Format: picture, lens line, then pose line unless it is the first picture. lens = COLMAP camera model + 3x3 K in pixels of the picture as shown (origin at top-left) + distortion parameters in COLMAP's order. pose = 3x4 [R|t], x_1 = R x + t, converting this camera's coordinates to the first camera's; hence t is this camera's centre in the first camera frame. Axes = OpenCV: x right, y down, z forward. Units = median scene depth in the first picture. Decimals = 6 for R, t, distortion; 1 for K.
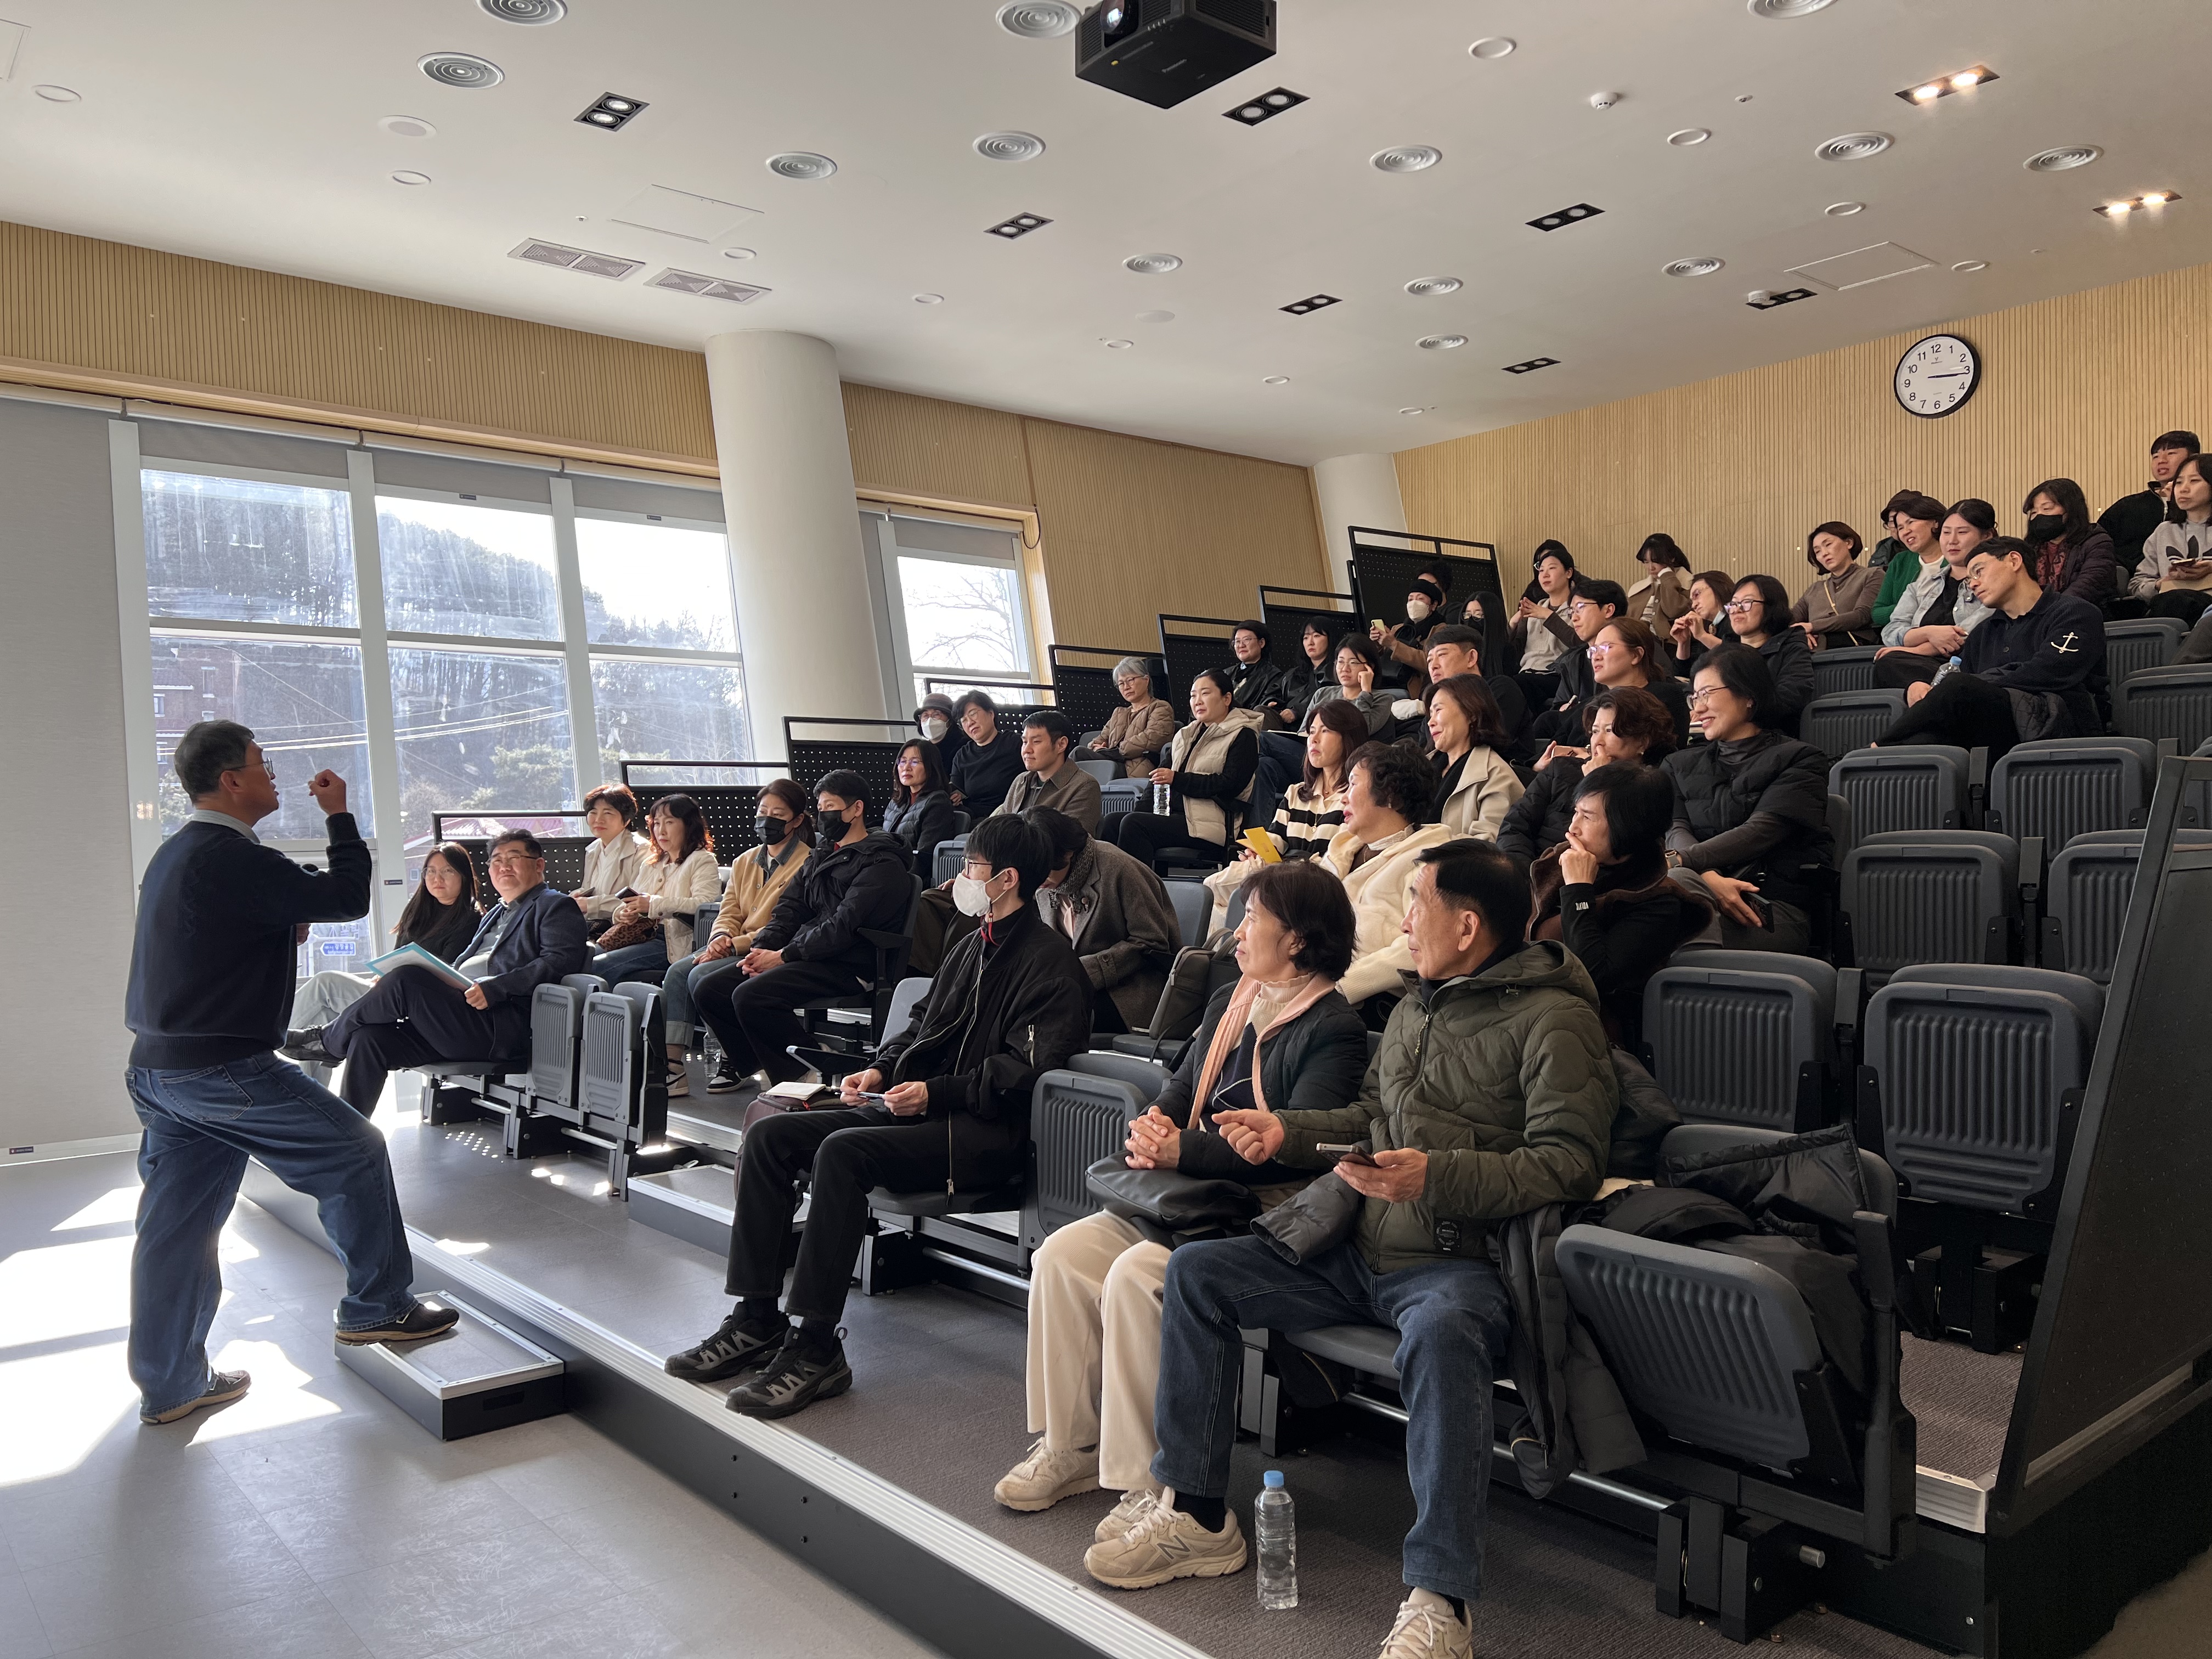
lens RADIAL K [[1679.1, 0, 1106.0], [0, 1679.1, 829.5], [0, 0, 1]] dist [0.115129, -0.207494]
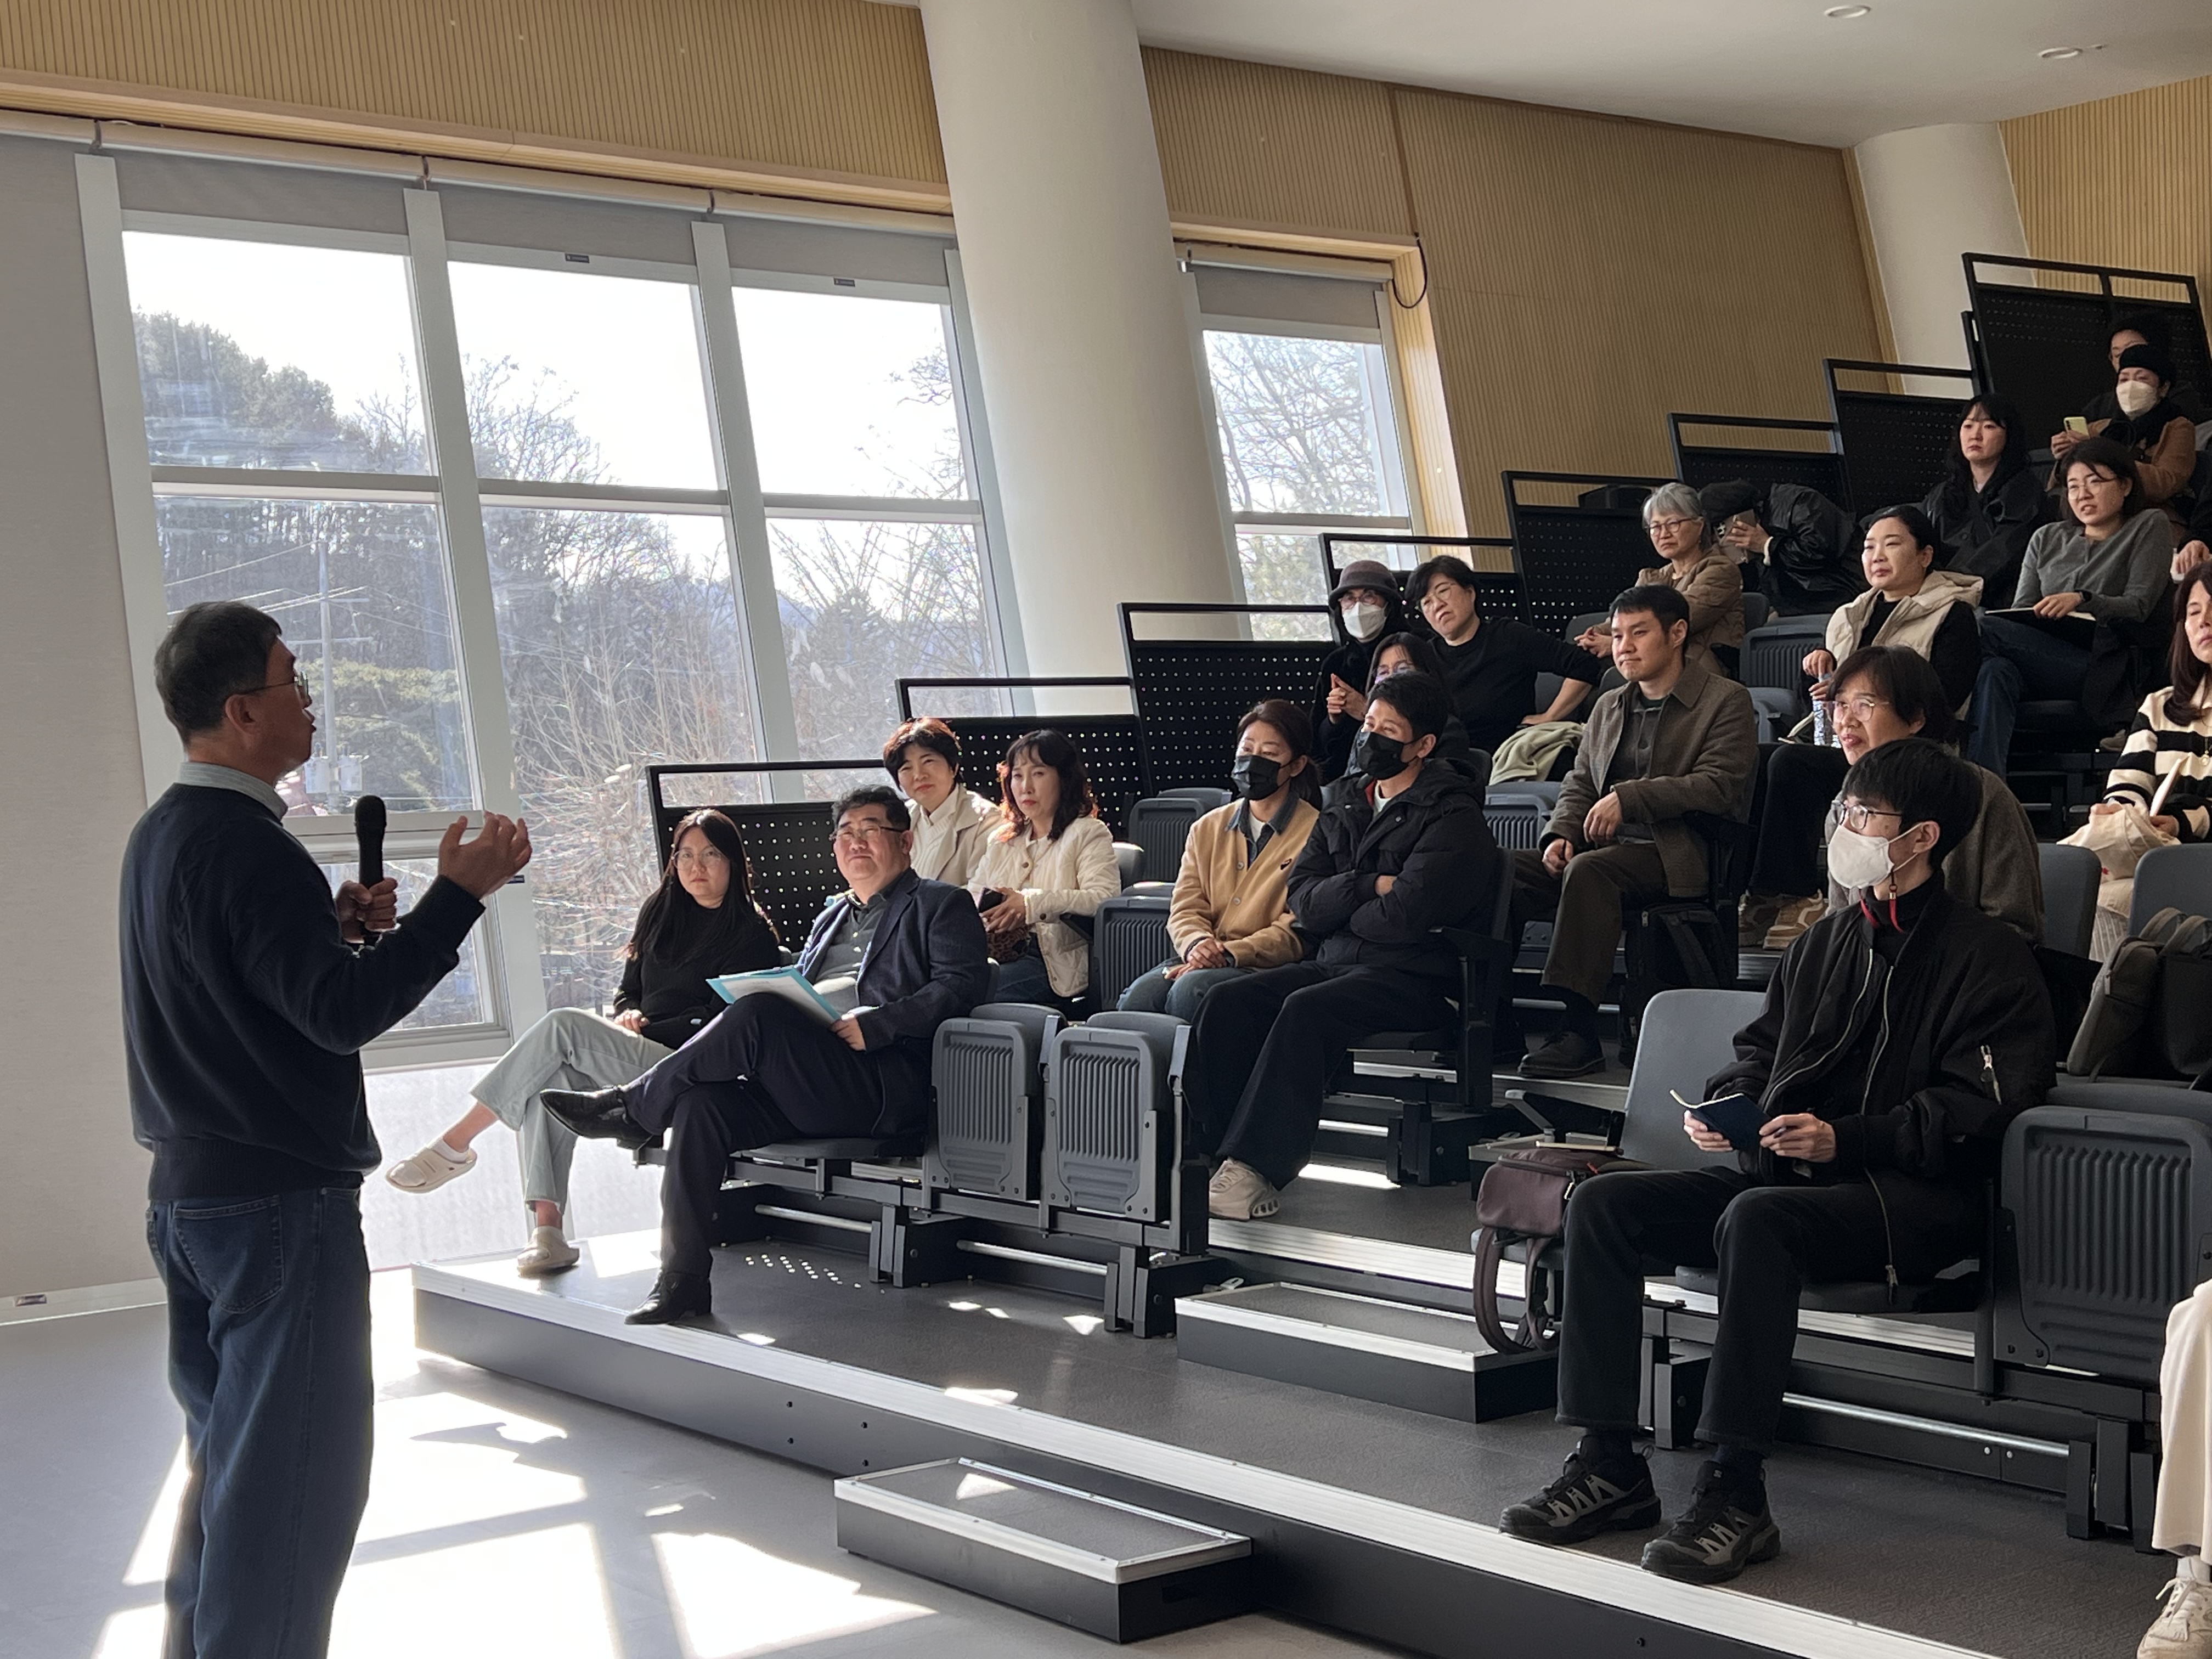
lens RADIAL K [[3008.1, 0, 1106.0], [0, 3008.1, 829.5], [0, 0, 1]] dist [0.233871, -0.848393]
pose [[0.998305, -0.017242, -0.055582, -0.148716], [0.017975, 0.999758, 0.012710, 0.002464], [0.055349, -0.013687, 0.998373, -0.119781]]
